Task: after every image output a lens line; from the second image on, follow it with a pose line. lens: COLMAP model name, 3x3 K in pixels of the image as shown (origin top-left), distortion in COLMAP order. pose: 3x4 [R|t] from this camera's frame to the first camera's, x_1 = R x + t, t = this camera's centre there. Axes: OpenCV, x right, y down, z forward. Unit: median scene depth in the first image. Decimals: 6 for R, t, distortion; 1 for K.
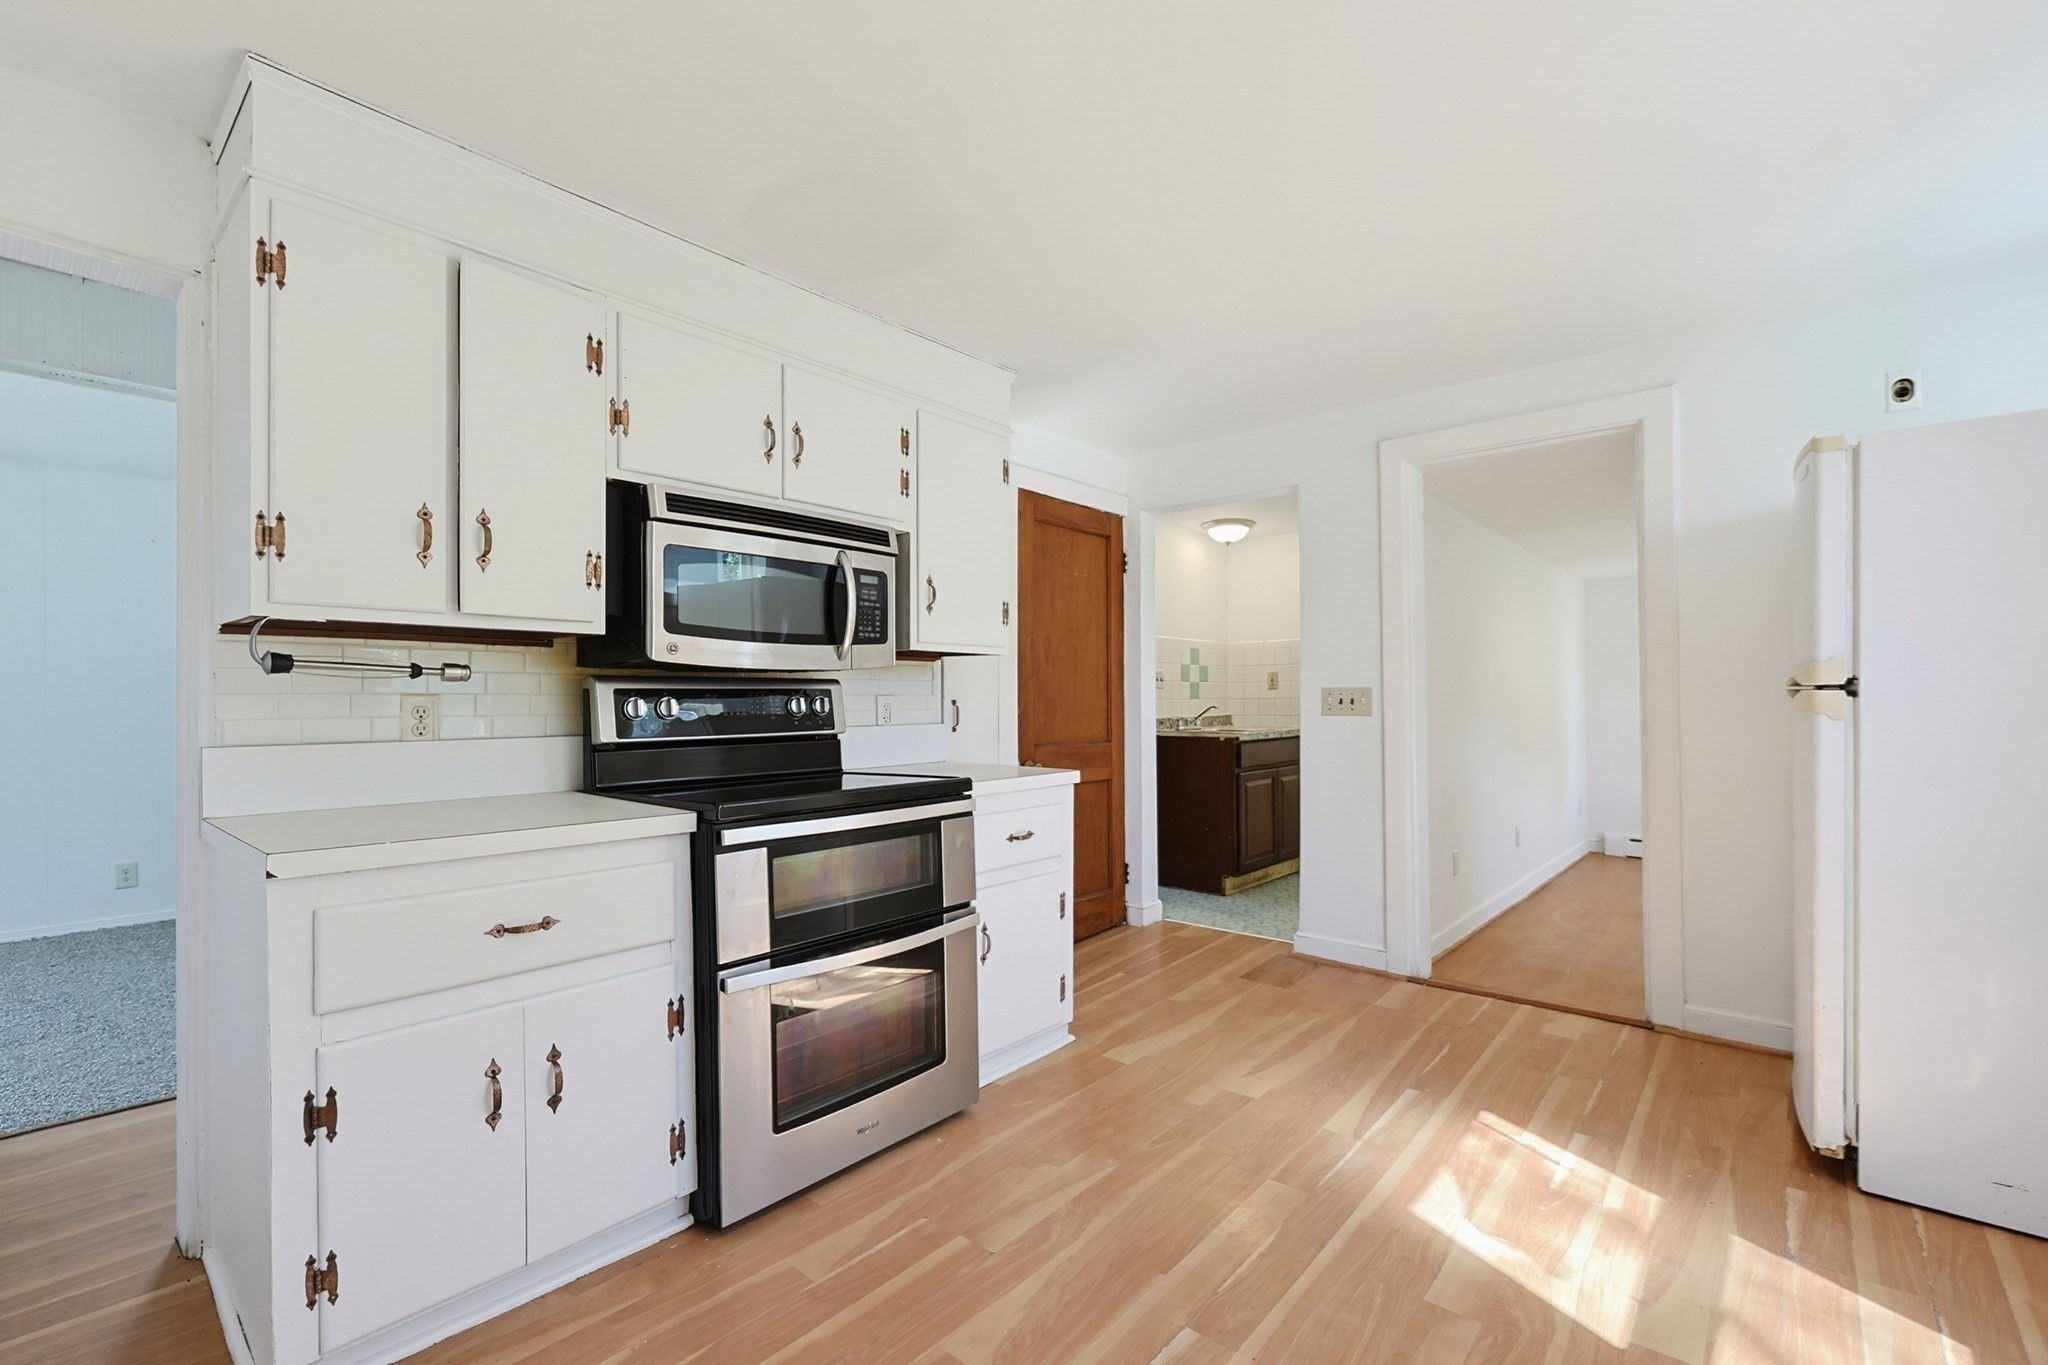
lens RADIAL K [[876.3, 0, 1031.5], [0, 876.3, 693.5], [0, 0, 1]] dist [-0.000238, 0.000102]
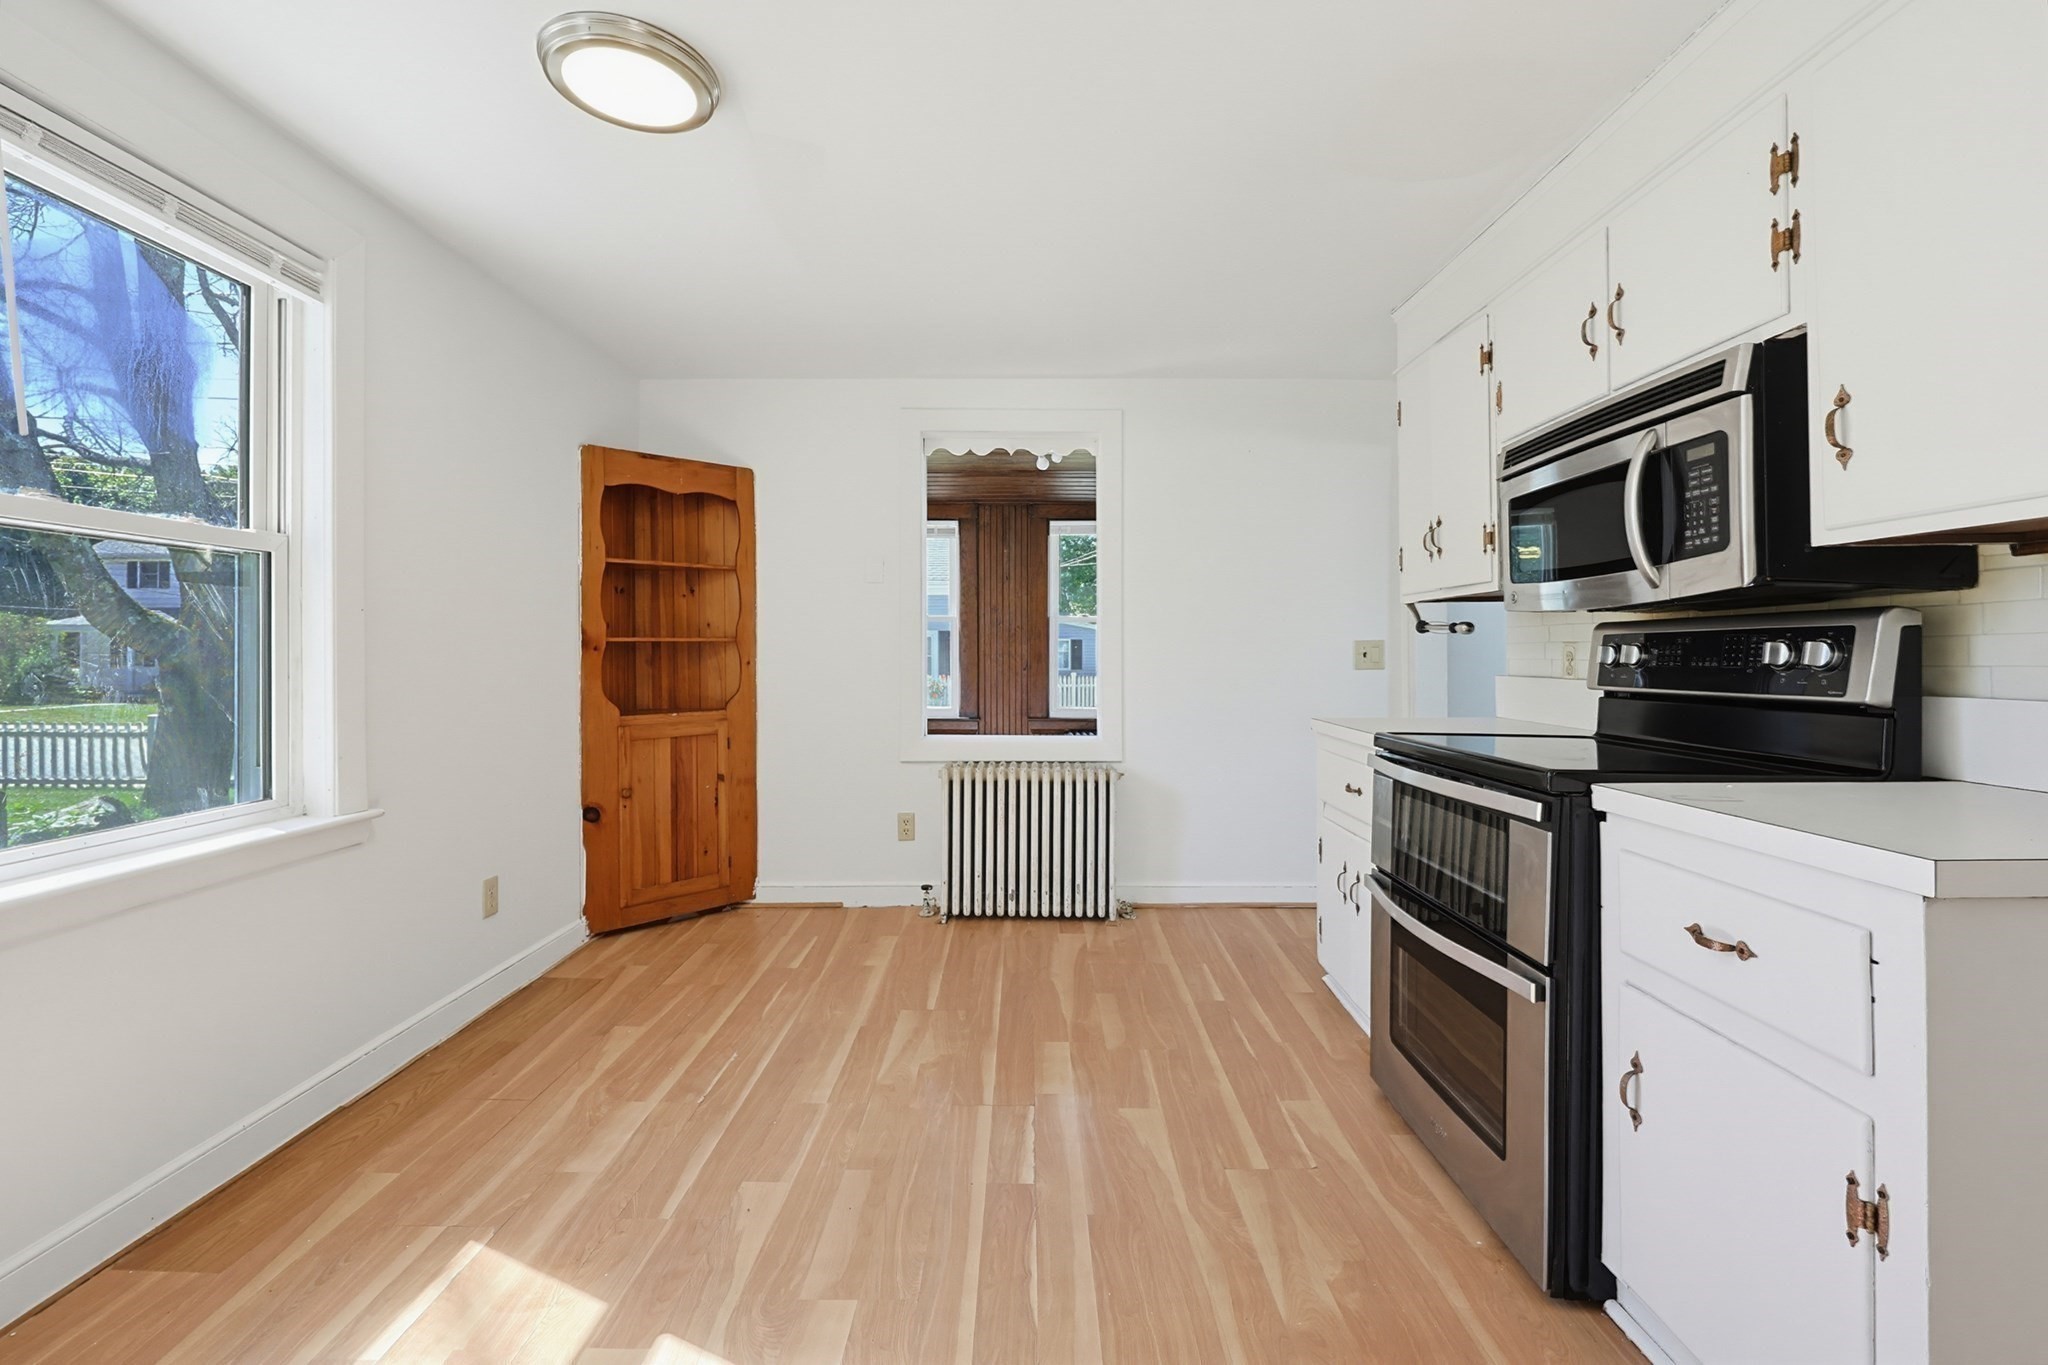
lens RADIAL K [[877.4, 0, 1034.4], [0, 877.4, 636.6], [0, 0, 1]] dist [-0.001071, -0.000367]
pose [[-0.751673, -0.008763, -0.659478, 0.647836], [0.007029, 0.999748, -0.021296, 0.012192], [0.659498, -0.020643, -0.751422, 1.285451]]
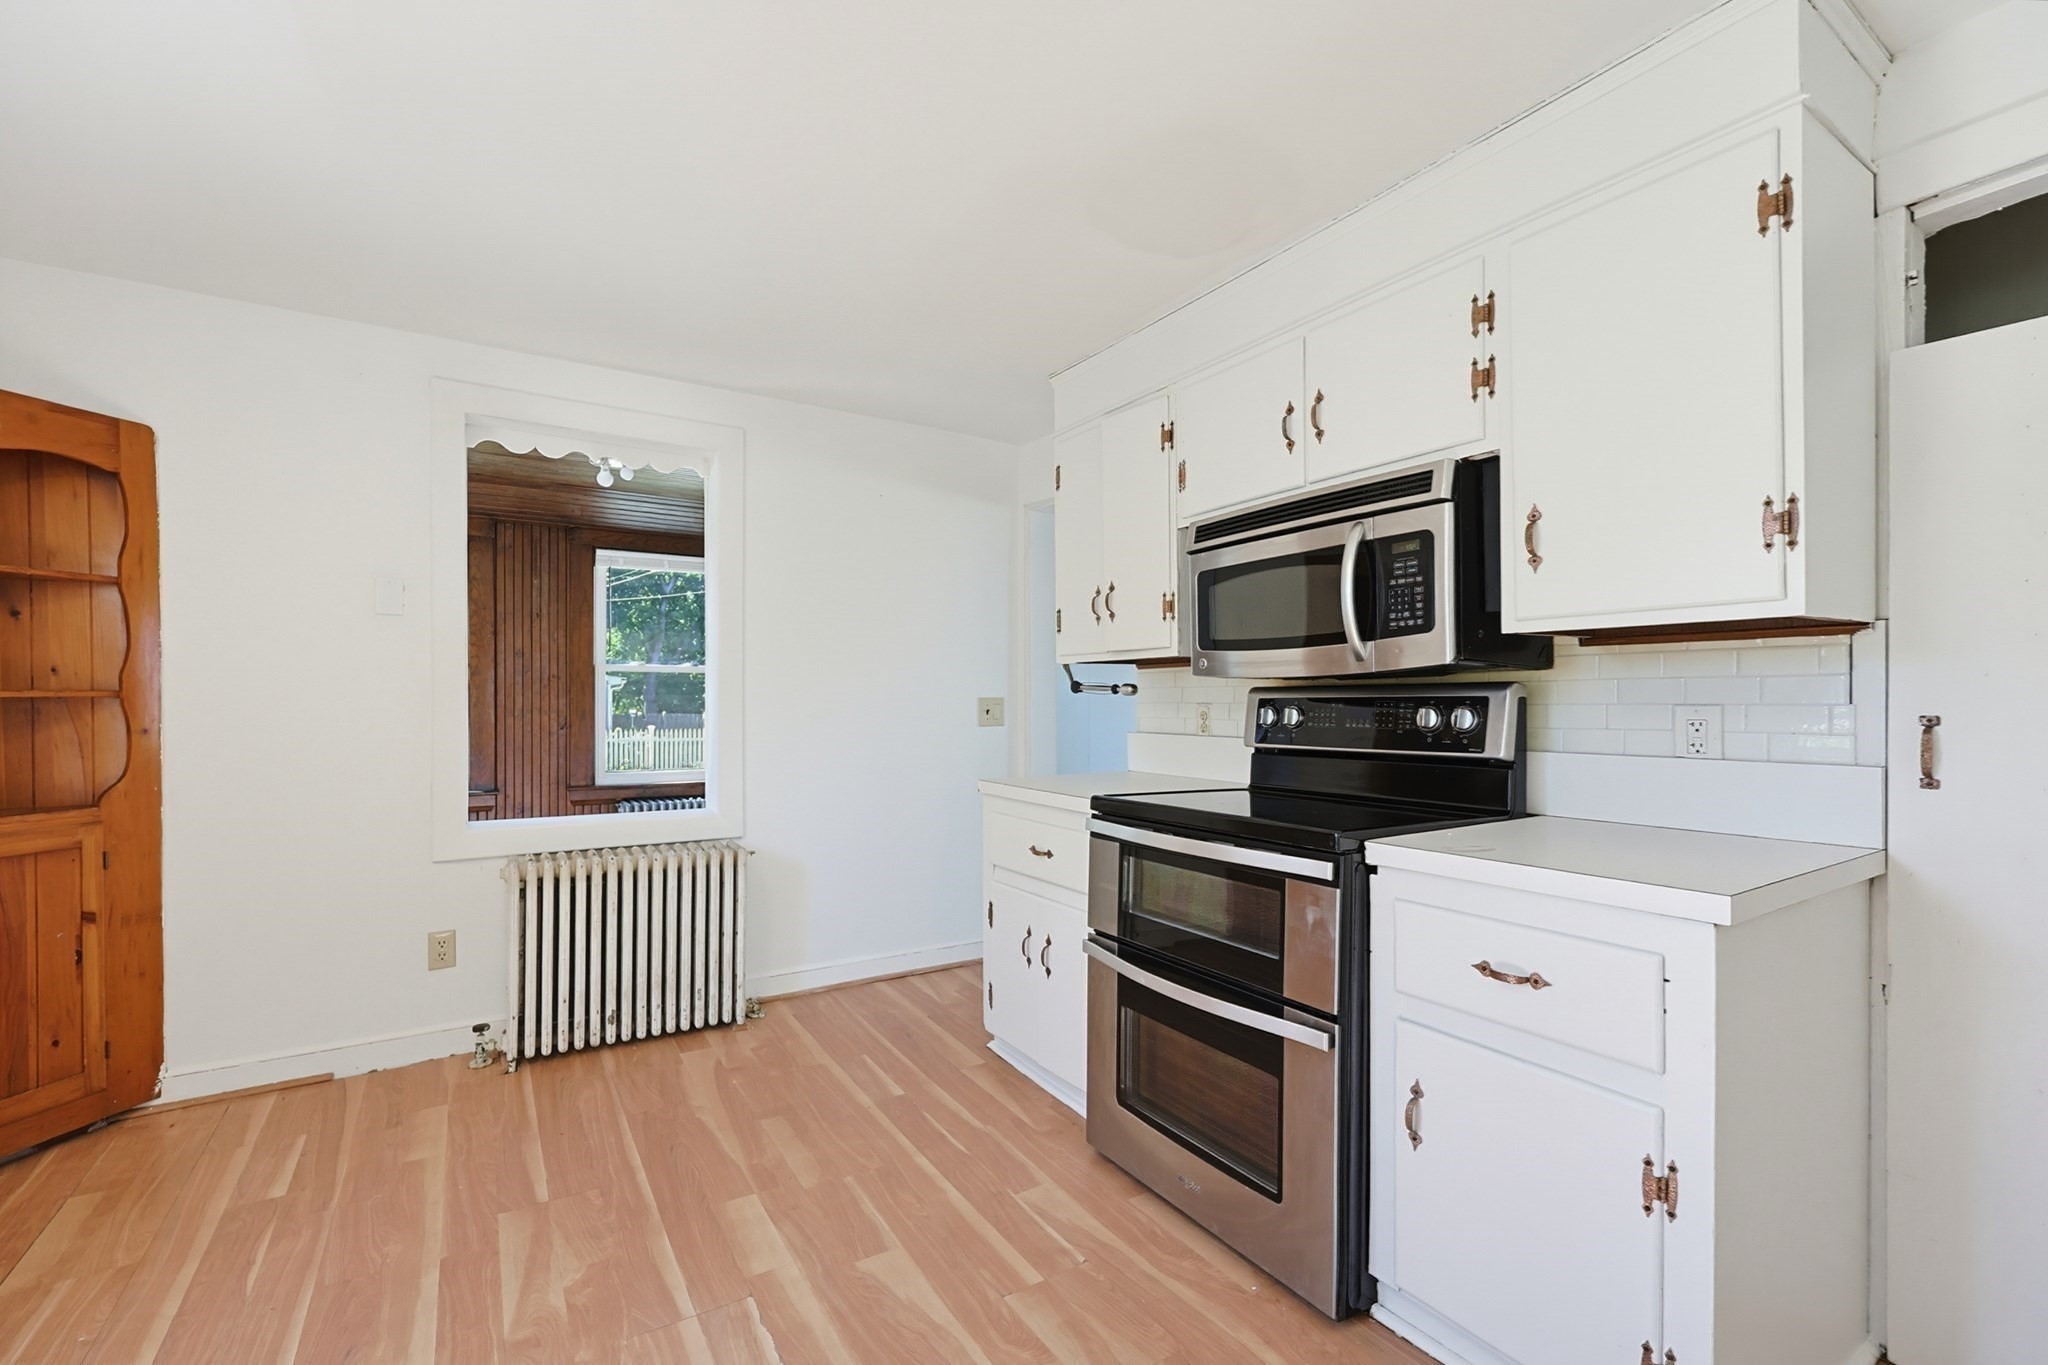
lens RADIAL K [[876.3, 0, 1031.5], [0, 876.3, 693.5], [0, 0, 1]] dist [-0.000238, 0.000102]
pose [[-0.284120, -0.004375, -0.958779, 0.667342], [0.007405, 0.999950, -0.006758, -0.006465], [0.958760, -0.009020, -0.284073, 1.011561]]
